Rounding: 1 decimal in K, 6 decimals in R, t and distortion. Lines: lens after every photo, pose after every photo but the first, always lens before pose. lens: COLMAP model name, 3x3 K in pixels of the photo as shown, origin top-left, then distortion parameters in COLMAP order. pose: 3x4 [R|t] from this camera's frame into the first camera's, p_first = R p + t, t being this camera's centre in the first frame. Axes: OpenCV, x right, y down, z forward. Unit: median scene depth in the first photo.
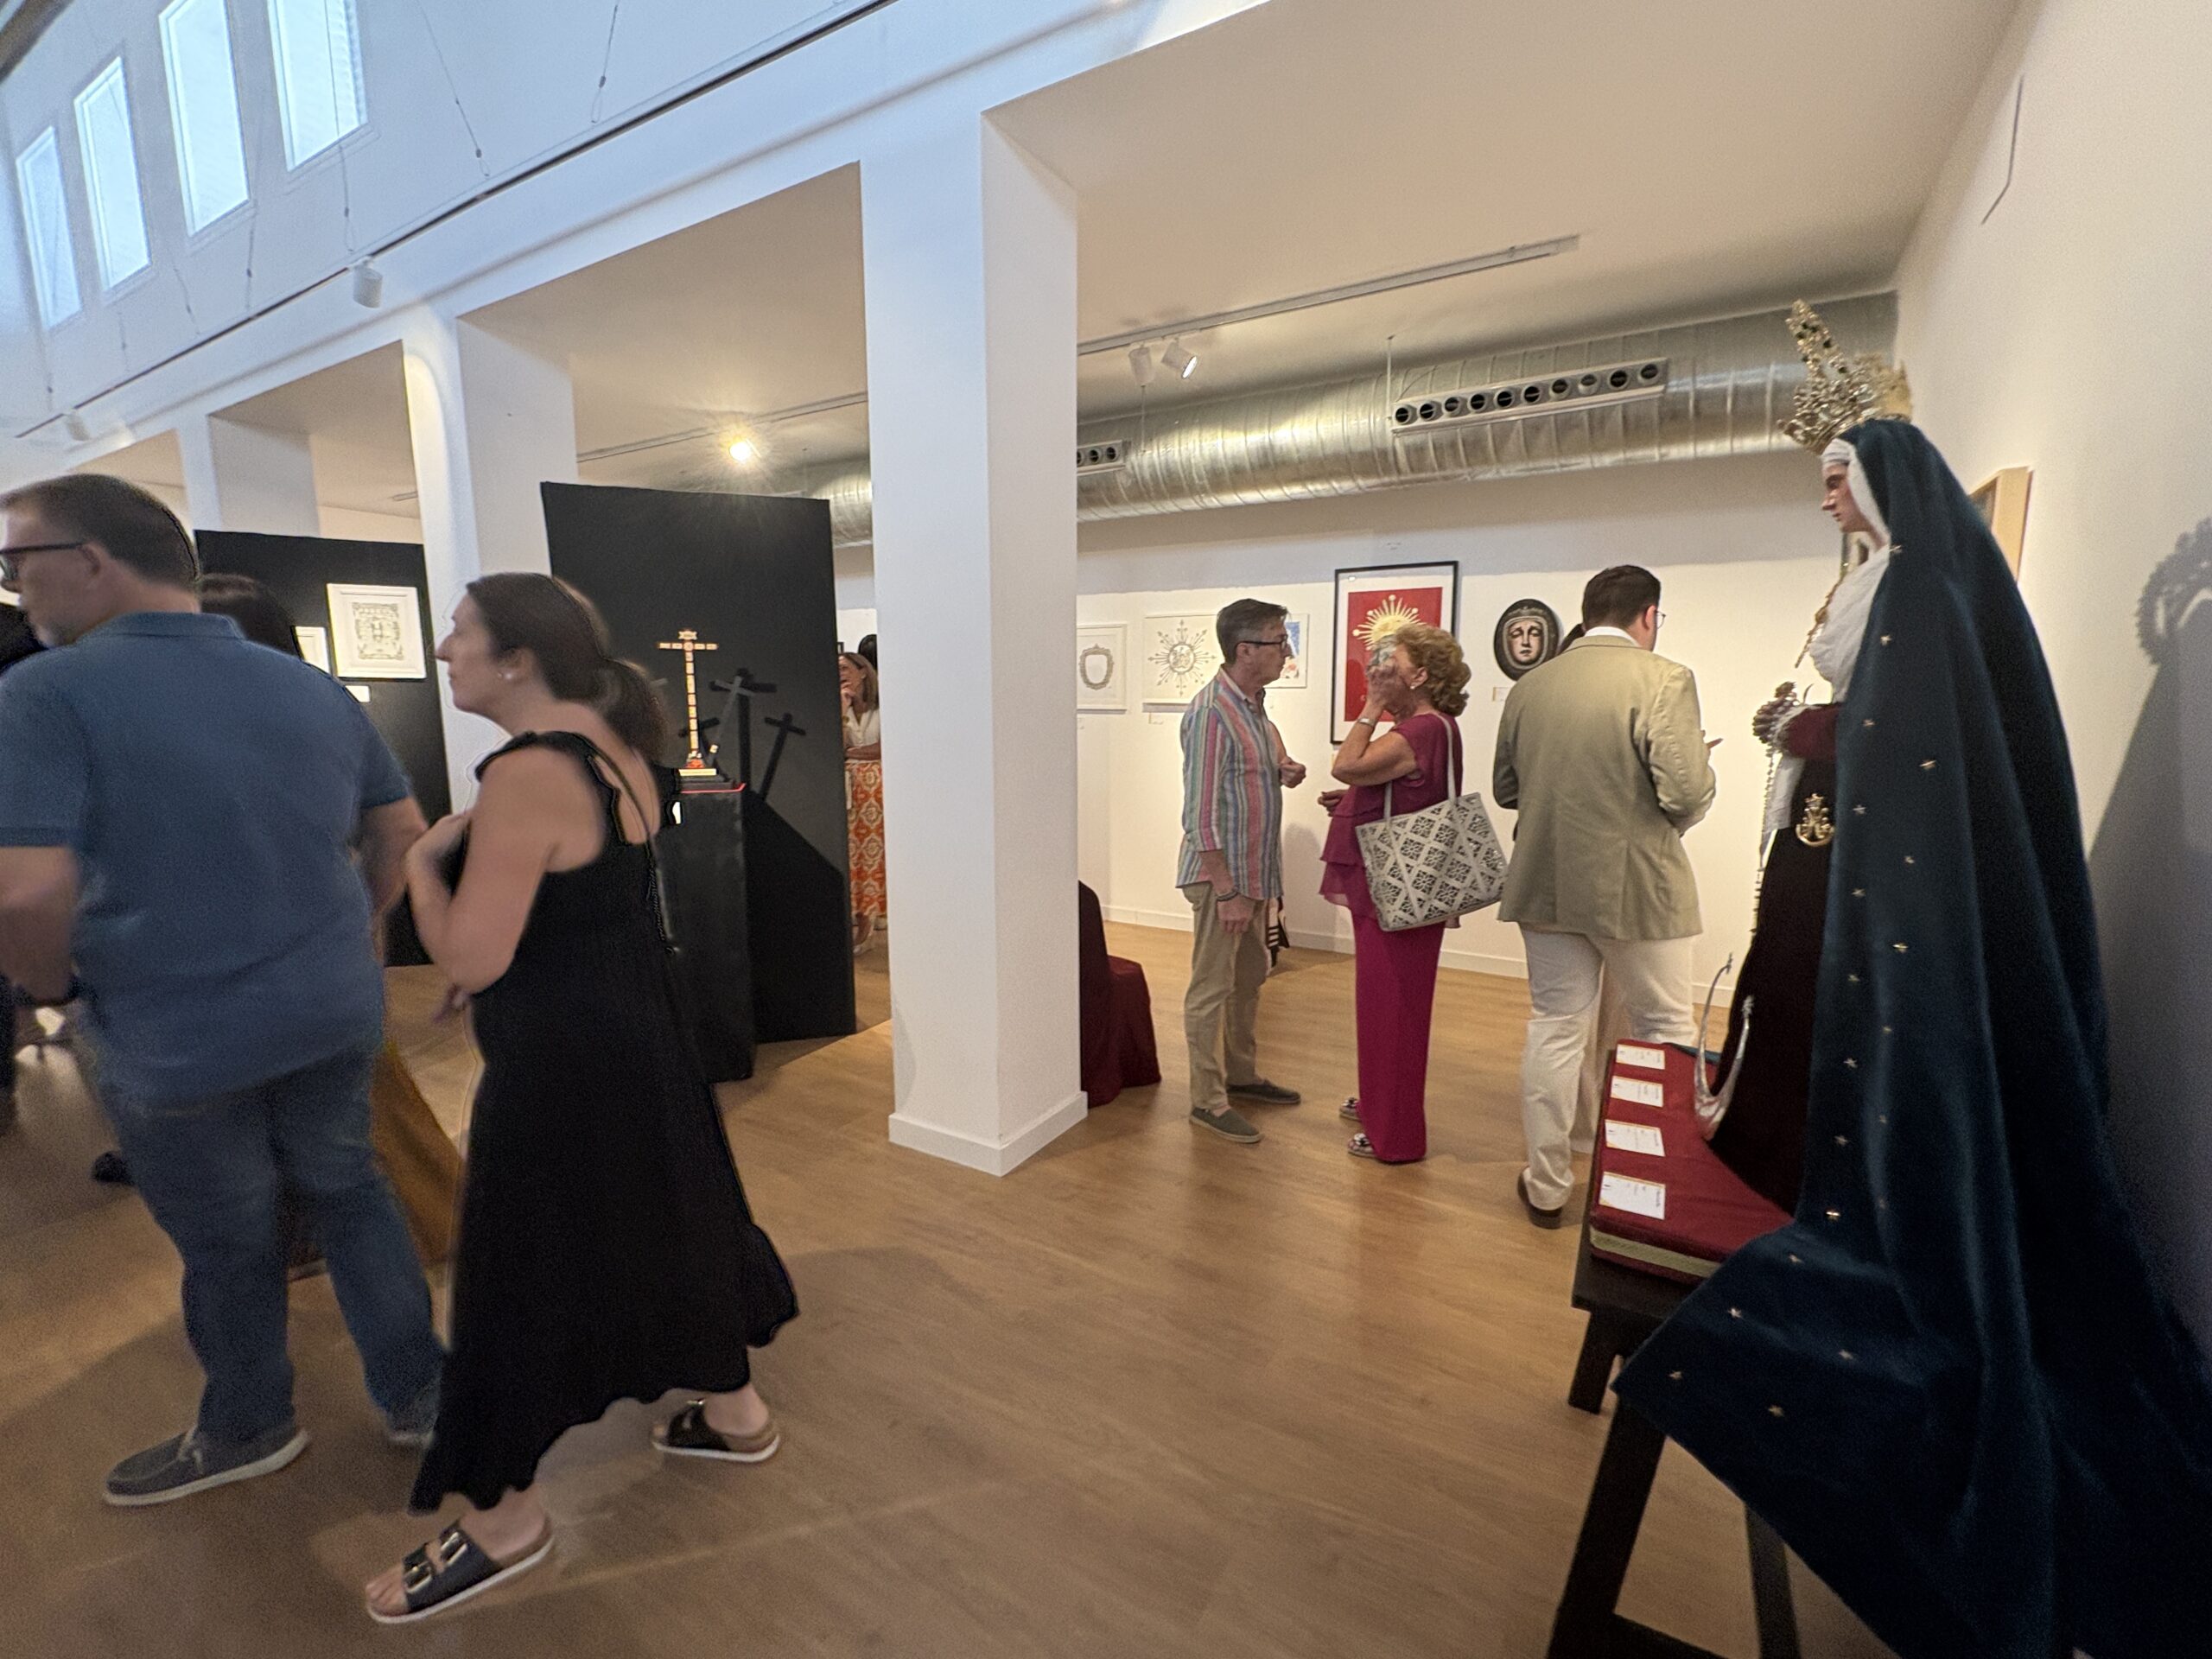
lens RADIAL K [[960.2, 0, 1116.2], [0, 960.2, 839.8], [0, 0, 1]] dist [0.000431, 0.000228]
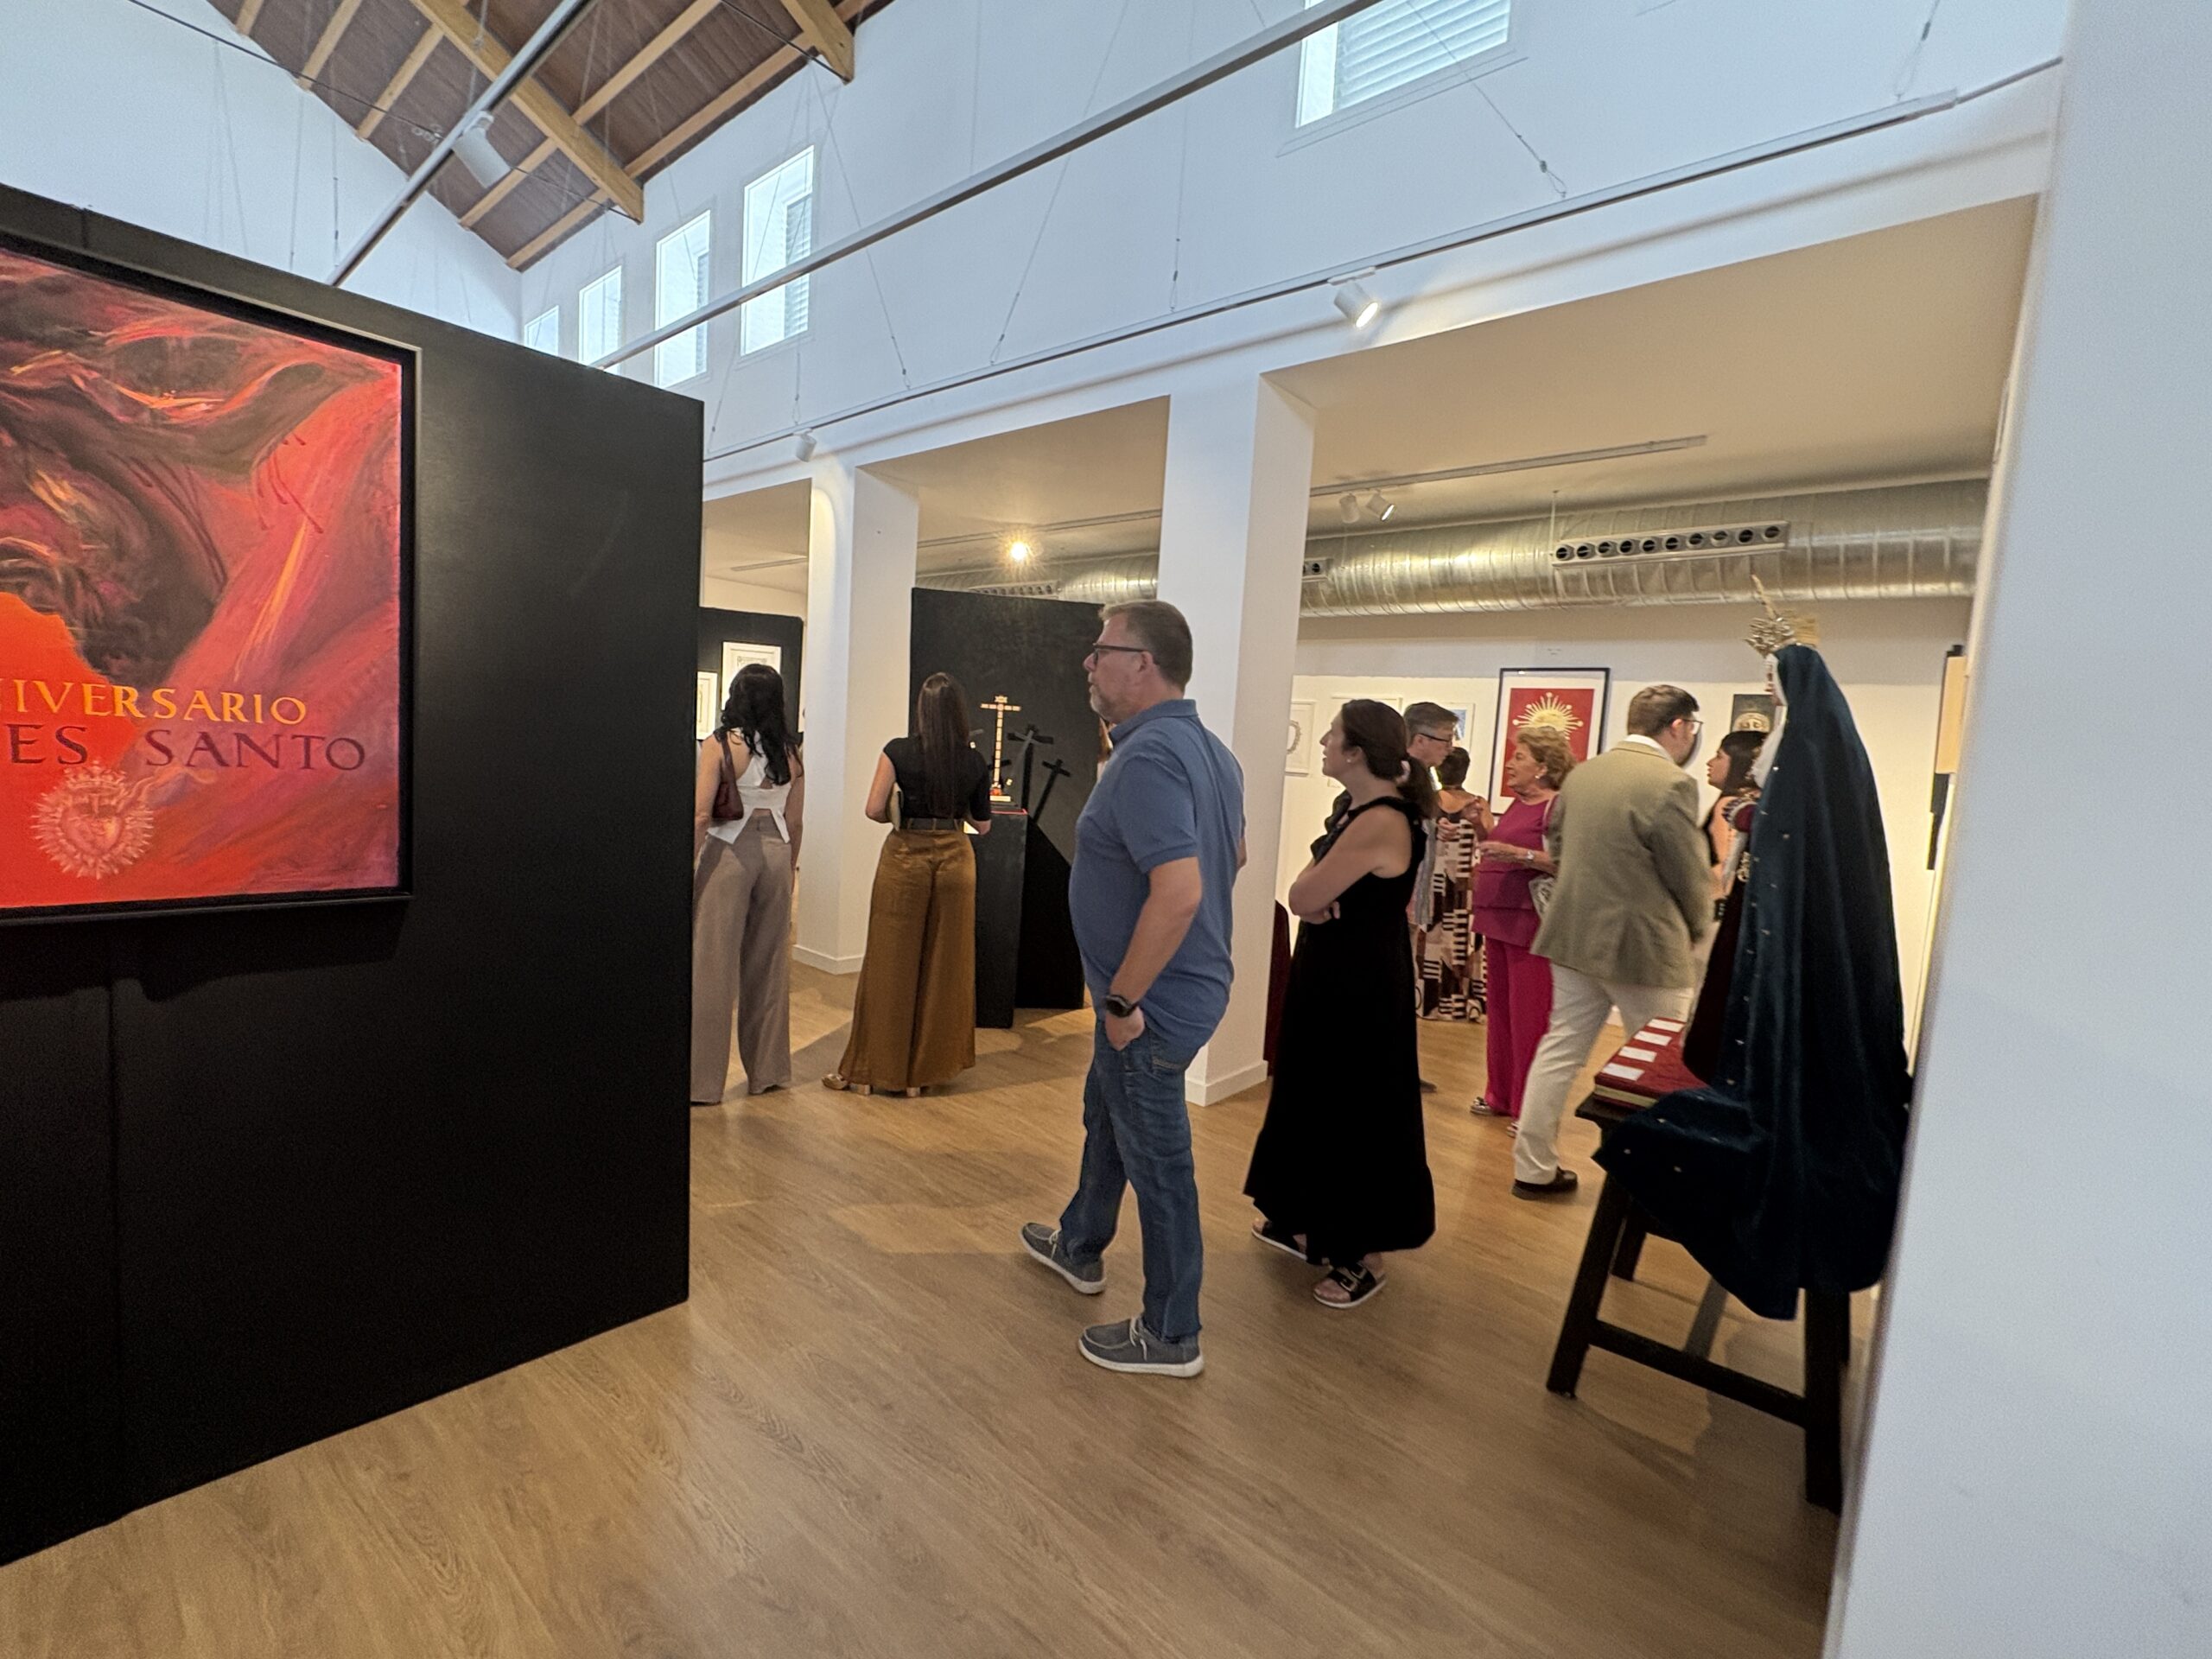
lens RADIAL K [[960.2, 0, 1116.6], [0, 960.2, 834.6], [0, 0, 1]] dist [0.000431, 0.000228]
pose [[0.983874, 0.078485, -0.160725, -0.040497], [-0.088324, 0.994572, -0.055010, 0.038275], [0.155536, 0.068319, 0.985465, -0.295215]]
